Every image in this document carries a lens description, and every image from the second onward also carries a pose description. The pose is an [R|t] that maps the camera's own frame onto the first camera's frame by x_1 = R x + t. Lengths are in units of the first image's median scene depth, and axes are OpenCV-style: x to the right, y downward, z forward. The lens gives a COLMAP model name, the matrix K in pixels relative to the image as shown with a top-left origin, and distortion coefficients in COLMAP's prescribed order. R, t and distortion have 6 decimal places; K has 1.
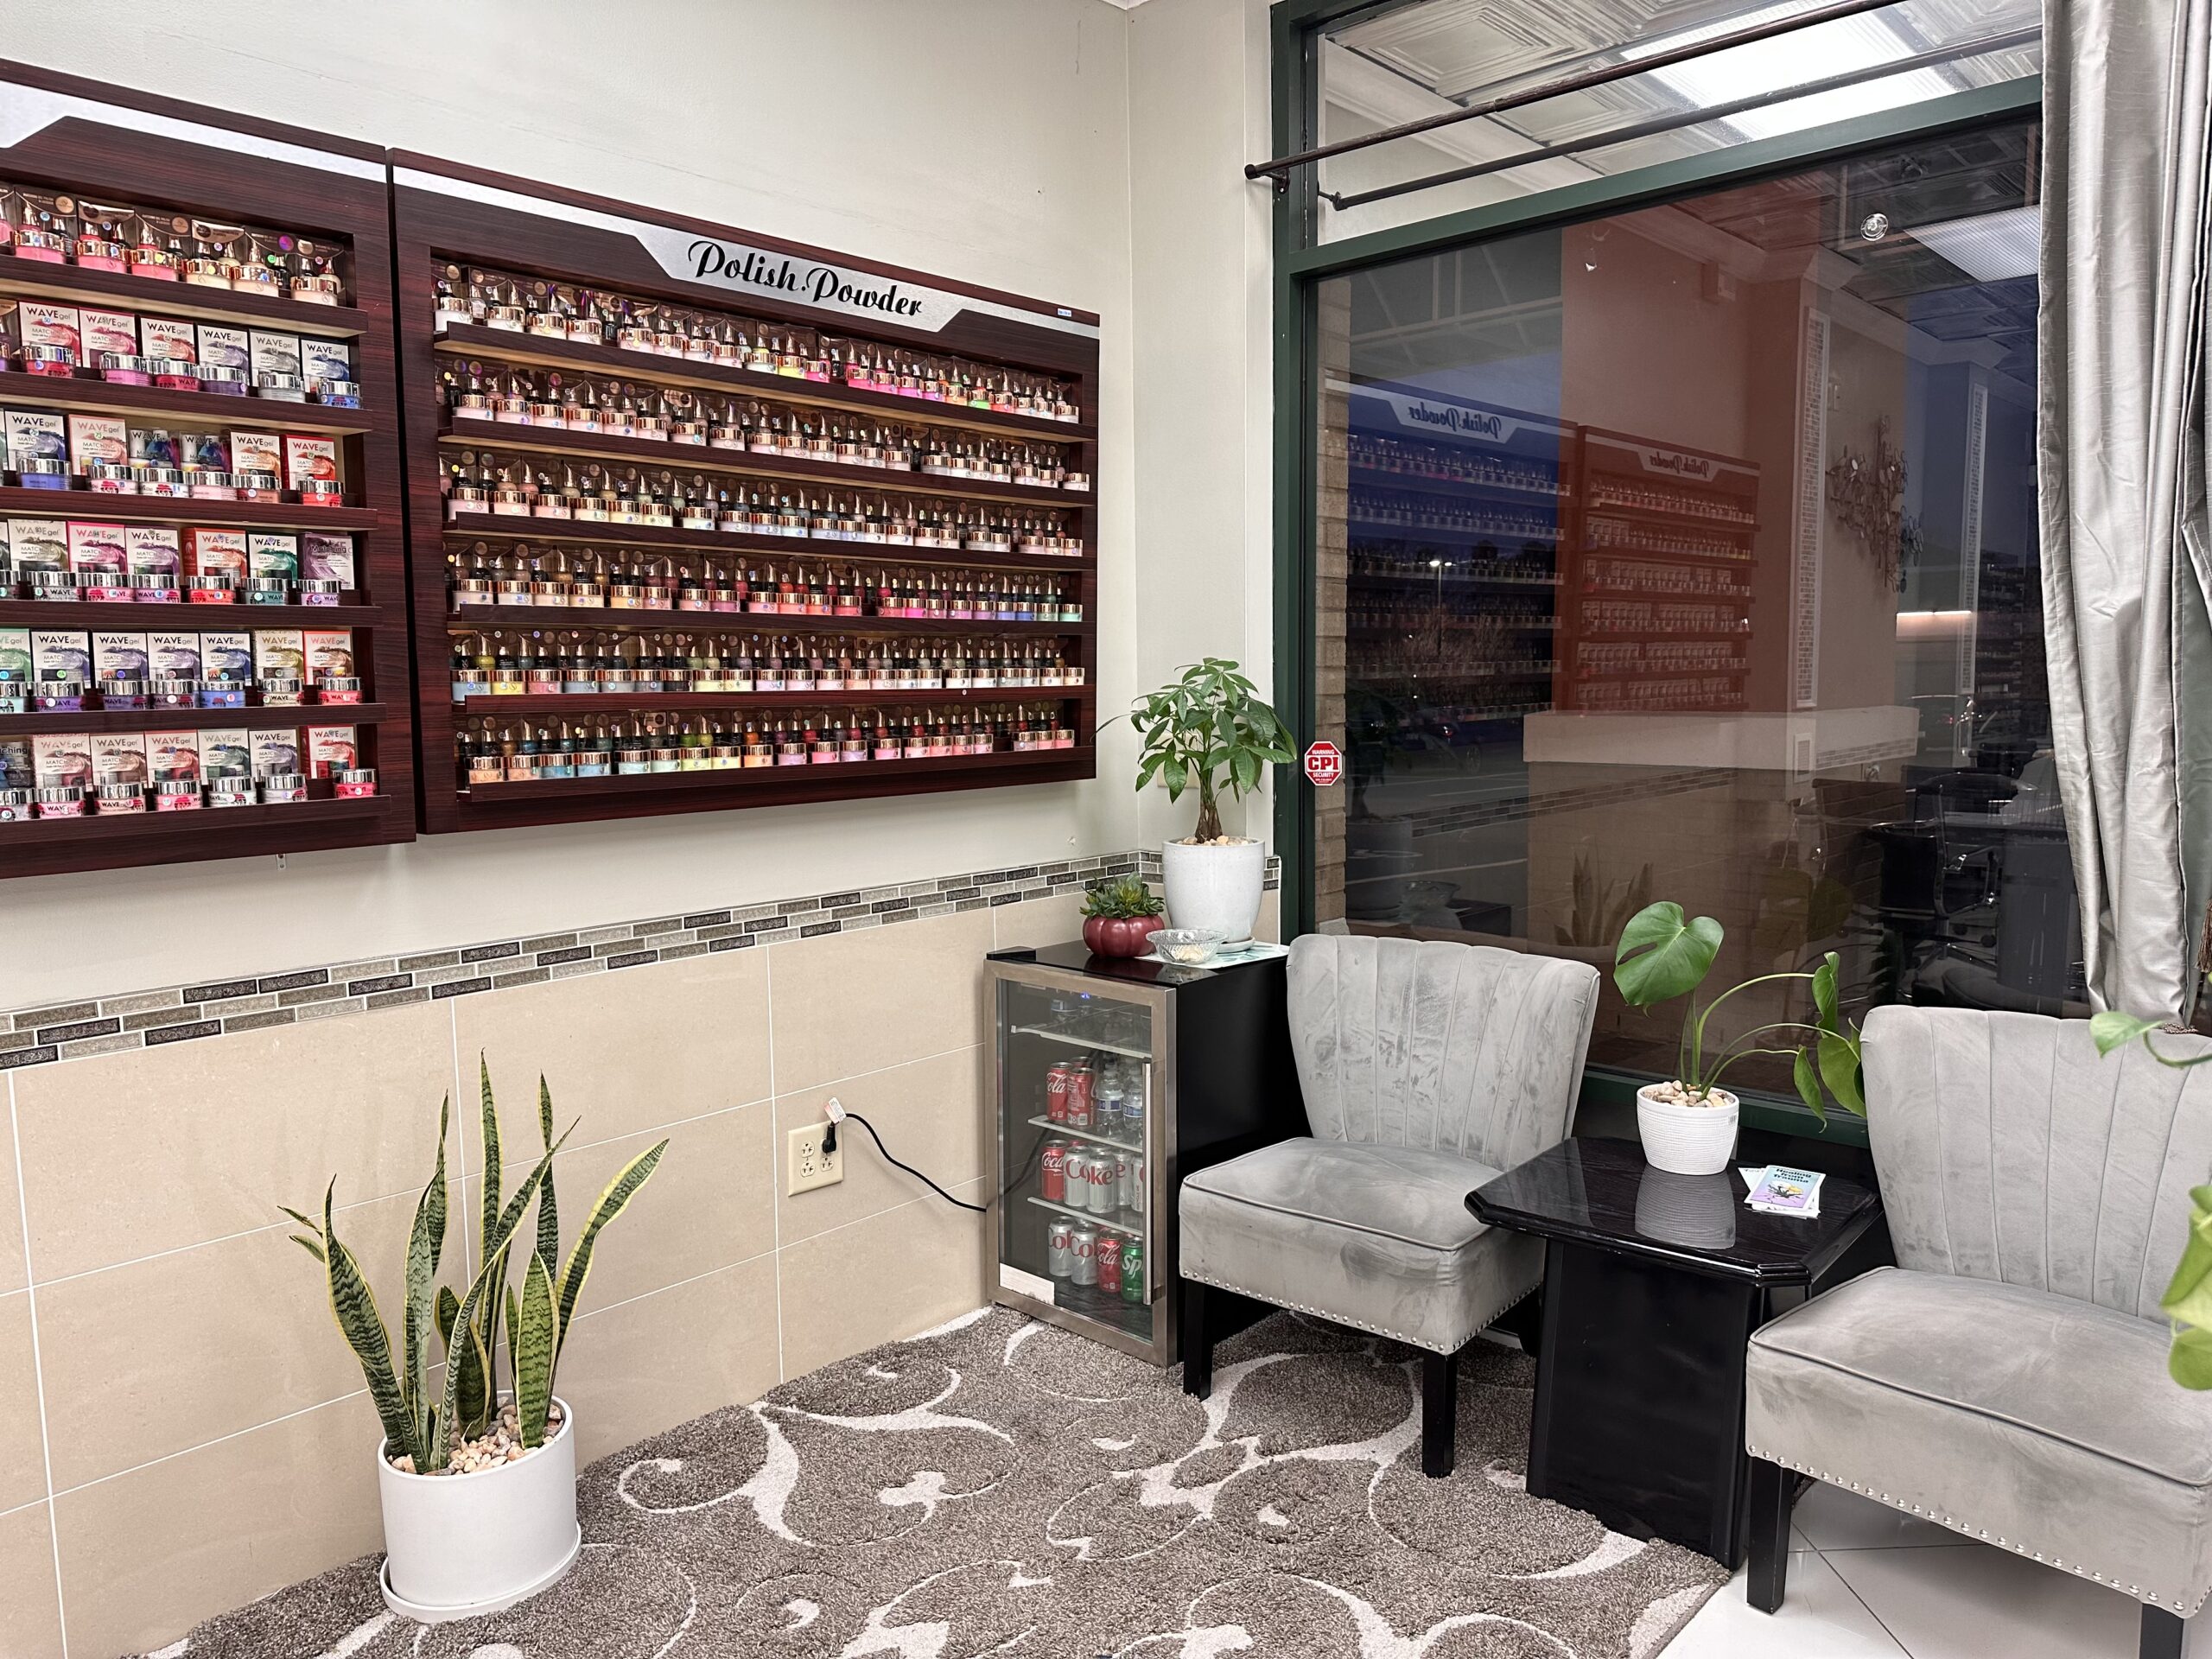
lens RADIAL K [[1526.2, 0, 1106.0], [0, 1526.2, 829.5], [0, 0, 1]] dist [0.003069, 0.004032]
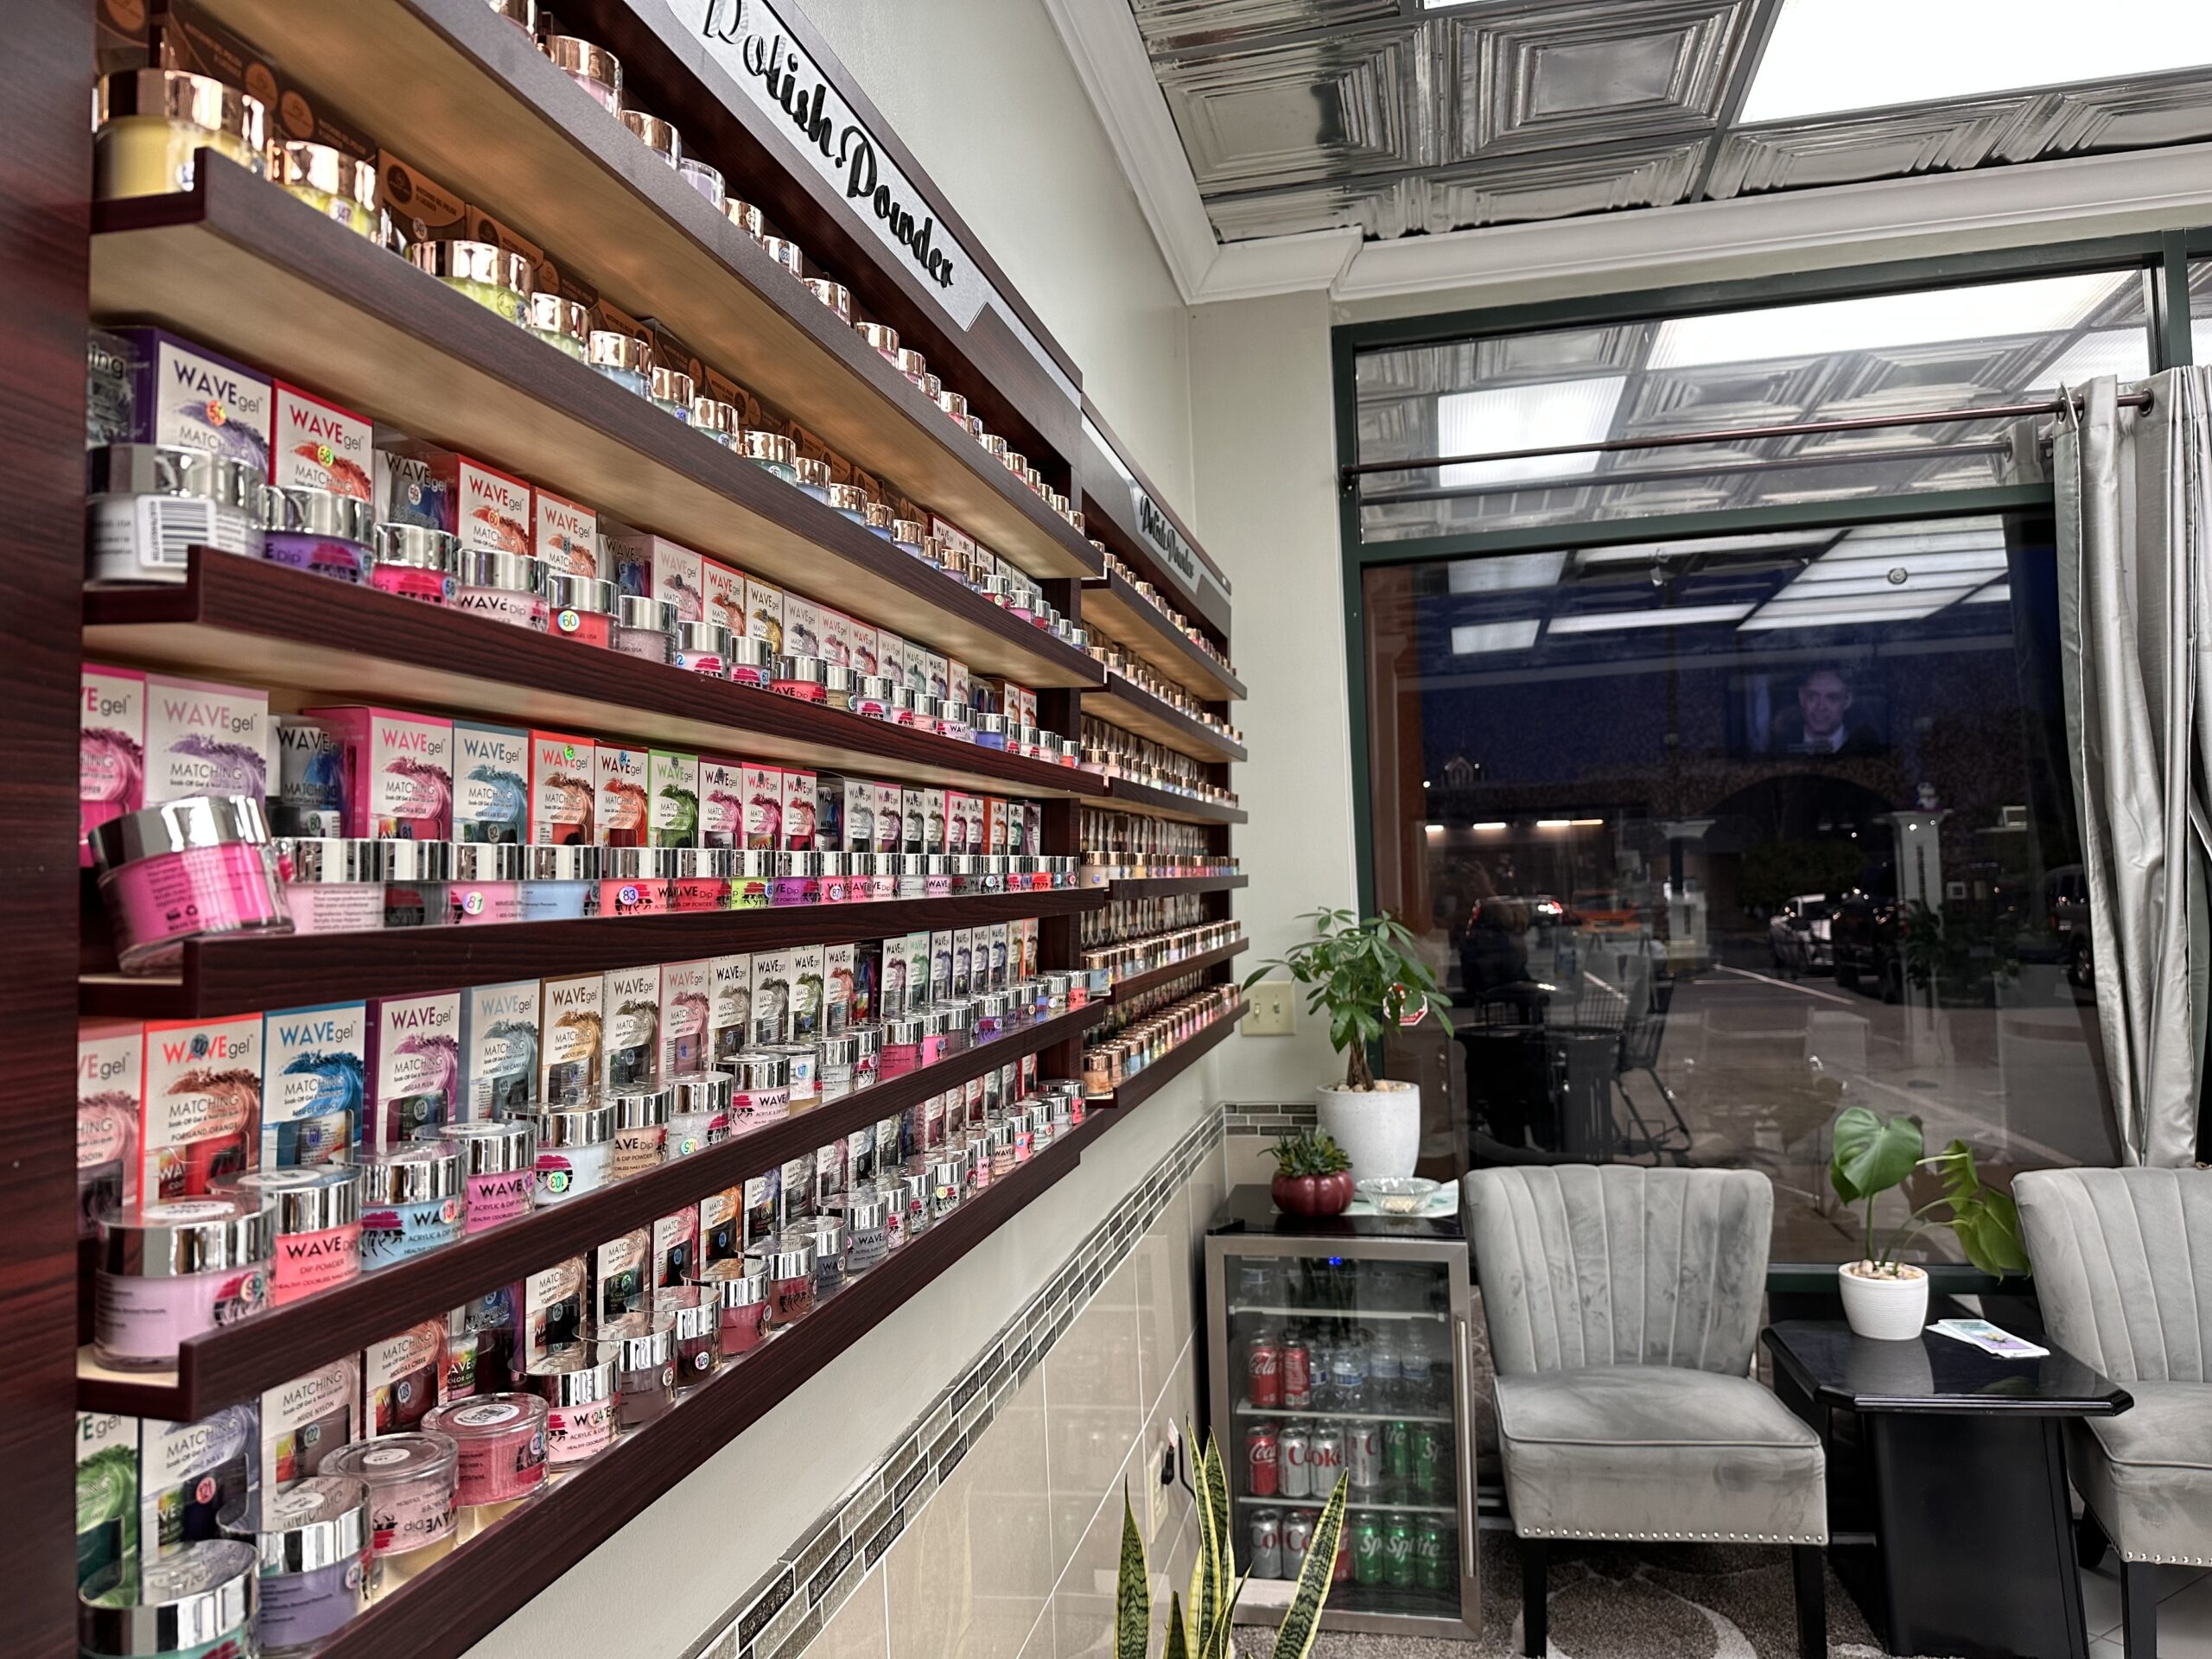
lens RADIAL K [[1526.2, 0, 1106.0], [0, 1526.2, 829.5], [0, 0, 1]] dist [0.003069, 0.004032]
pose [[0.857151, 0.009269, 0.514982, -0.708962], [0.073908, 0.987278, -0.140785, -0.040107], [-0.509735, 0.158735, 0.845561, 0.235489]]
